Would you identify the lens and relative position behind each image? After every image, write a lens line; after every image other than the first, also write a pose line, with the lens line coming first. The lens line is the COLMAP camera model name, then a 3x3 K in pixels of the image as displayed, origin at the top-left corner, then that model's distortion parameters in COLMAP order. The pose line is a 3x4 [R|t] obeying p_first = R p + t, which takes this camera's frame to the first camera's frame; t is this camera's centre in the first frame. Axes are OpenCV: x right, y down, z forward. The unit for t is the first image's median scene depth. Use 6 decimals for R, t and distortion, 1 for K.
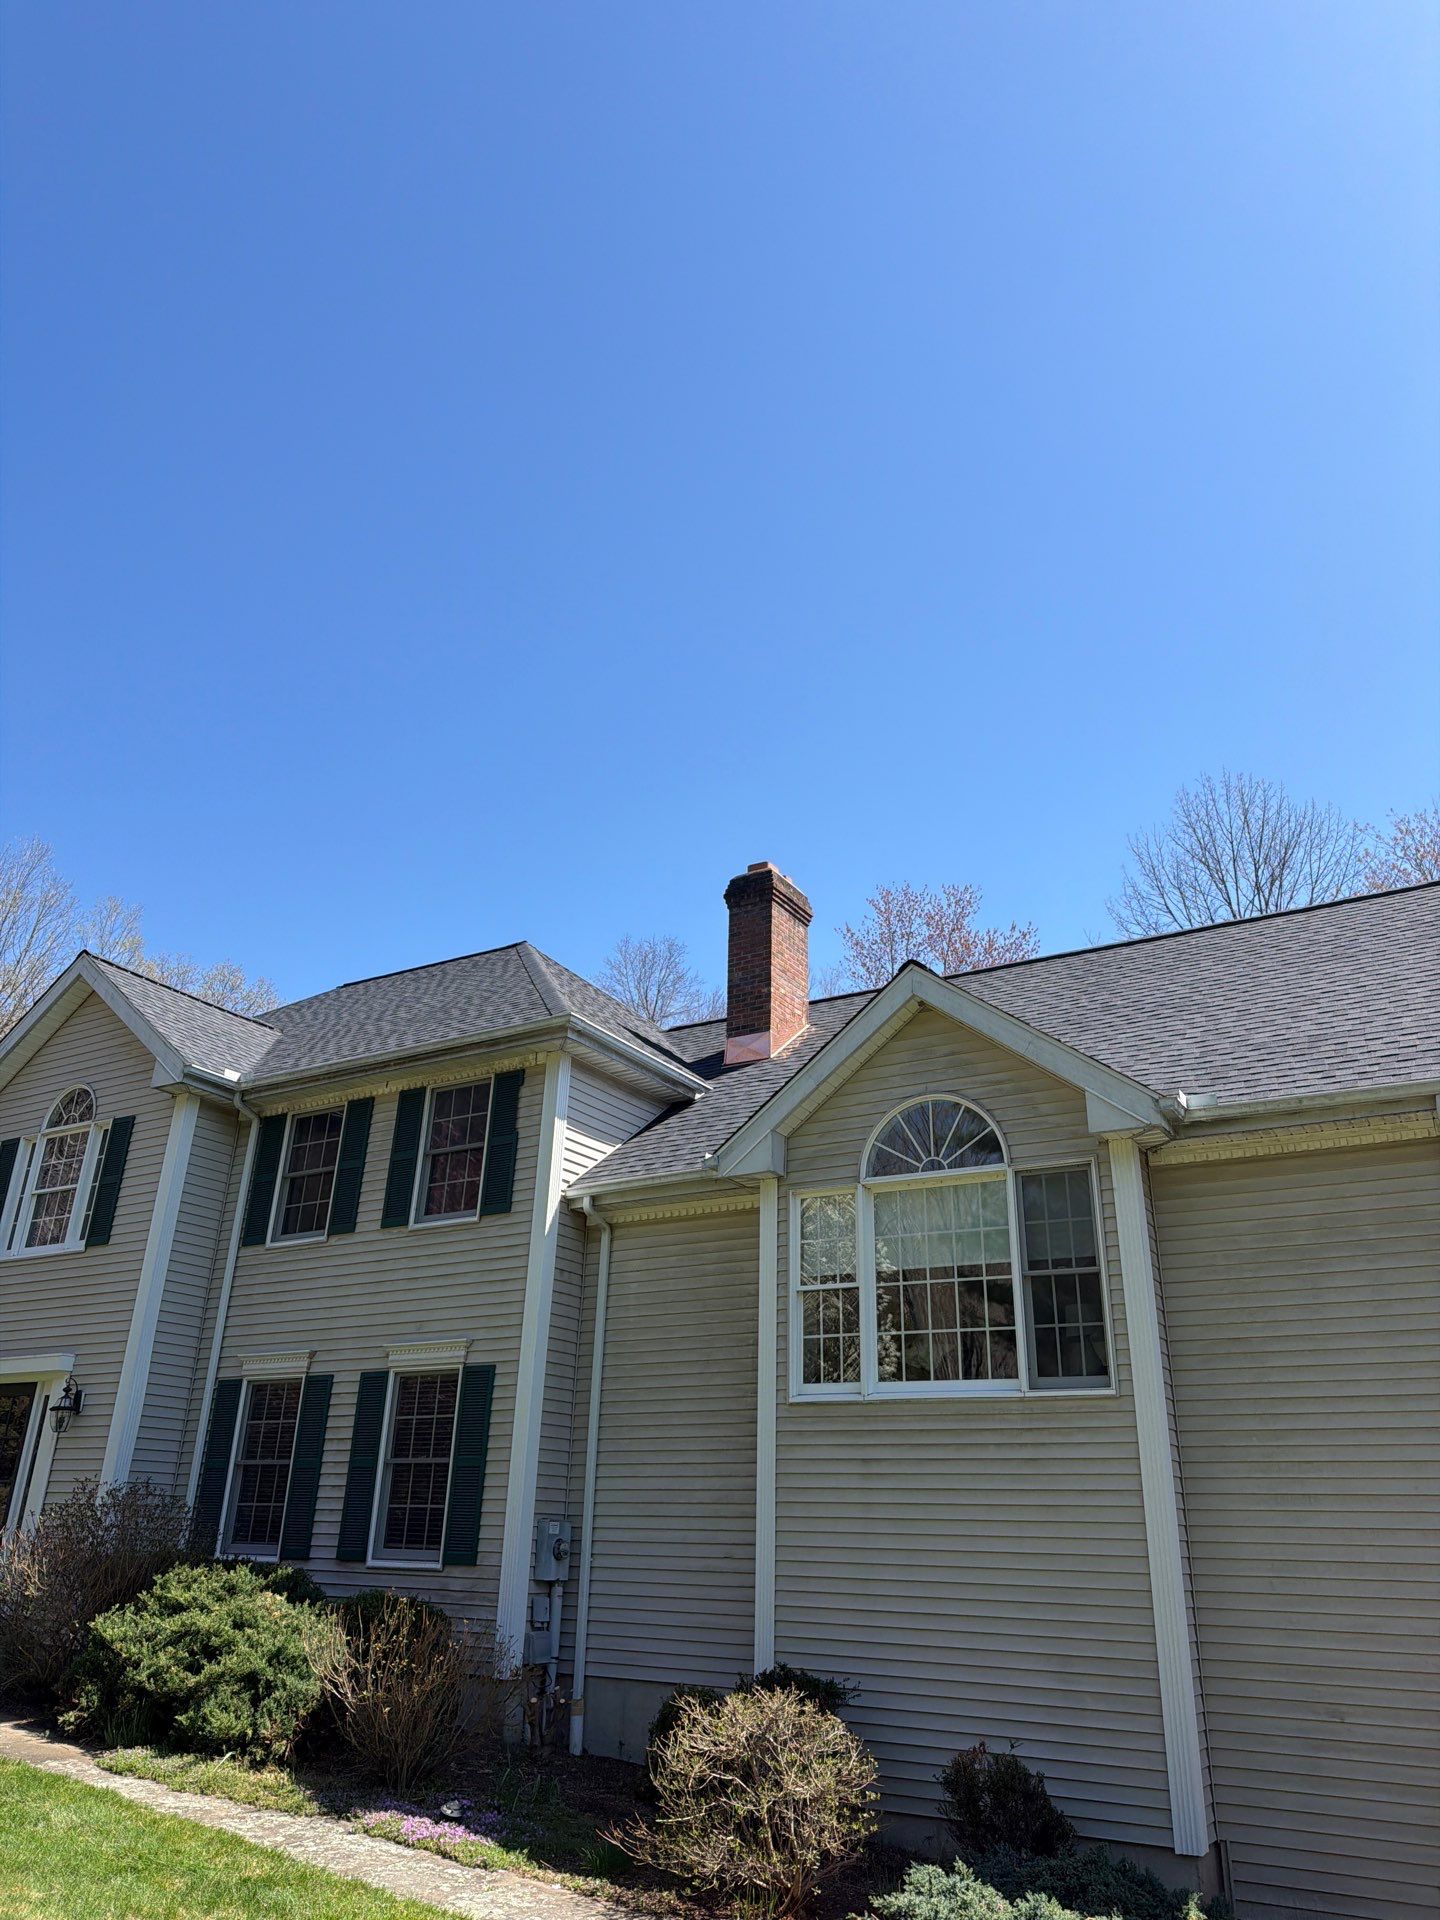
lens RADIAL K [[1320.8, 0, 731.6], [0, 1320.8, 956.4], [0, 0, 1]] dist [0.169969, -0.295632]
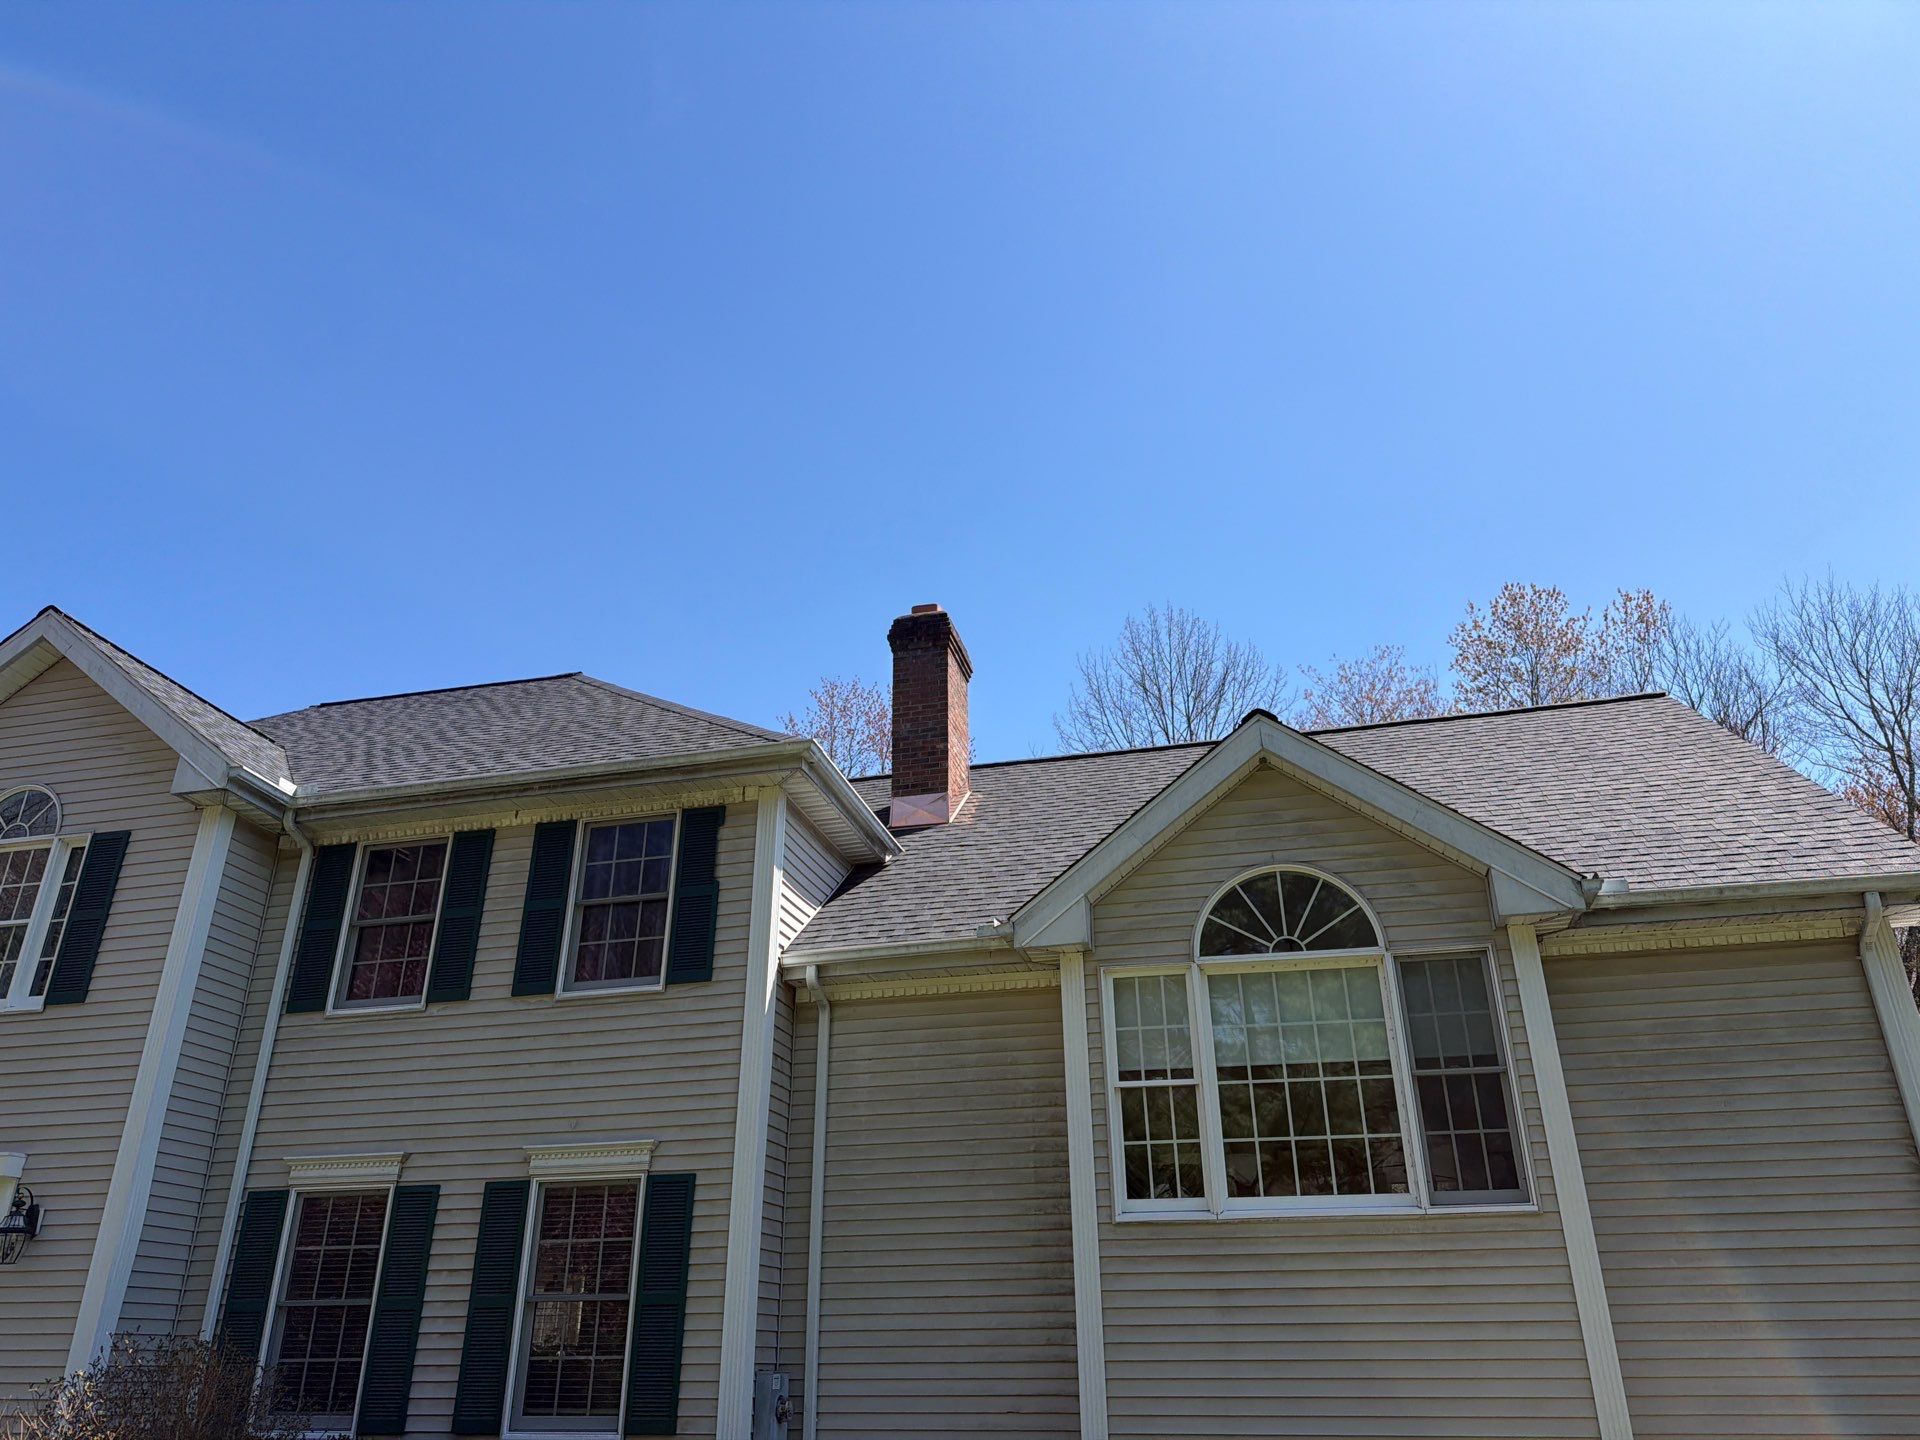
lens RADIAL K [[1333.1, 0, 954.9], [0, 1333.1, 724.6], [0, 0, 1]] dist [0.107781, -0.148263]
pose [[0.955251, 0.099785, 0.278456, -0.272305], [-0.090933, 0.994859, -0.044563, 0.063576], [-0.281471, 0.017248, 0.959415, 0.192349]]
